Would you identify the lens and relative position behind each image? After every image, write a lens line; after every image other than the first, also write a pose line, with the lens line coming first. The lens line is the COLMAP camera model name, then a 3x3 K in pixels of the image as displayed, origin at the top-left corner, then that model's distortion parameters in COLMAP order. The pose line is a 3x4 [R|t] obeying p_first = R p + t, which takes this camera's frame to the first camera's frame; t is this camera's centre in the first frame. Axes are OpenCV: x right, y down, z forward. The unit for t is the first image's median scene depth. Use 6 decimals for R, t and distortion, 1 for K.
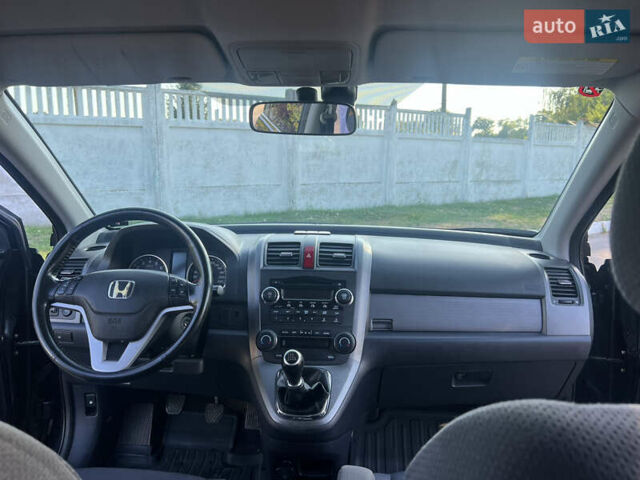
lens RADIAL K [[490.4, 0, 314.1], [0, 490.4, 244.8], [0, 0, 1]] dist [0.061967, -0.034785]
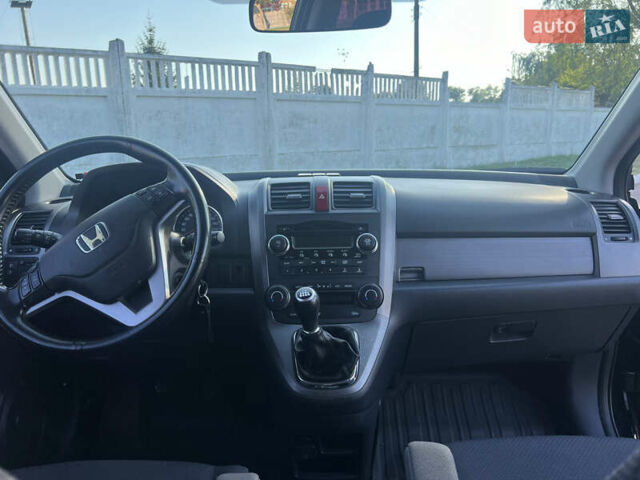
lens RADIAL K [[490.4, 0, 319.5], [0, 490.4, 239.4], [0, 0, 1]] dist [0.061967, -0.034785]
pose [[0.997533, -0.038838, 0.058470, -0.053209], [0.036493, 0.998506, 0.040666, 0.048779], [-0.059962, -0.038432, 0.997461, 0.128178]]
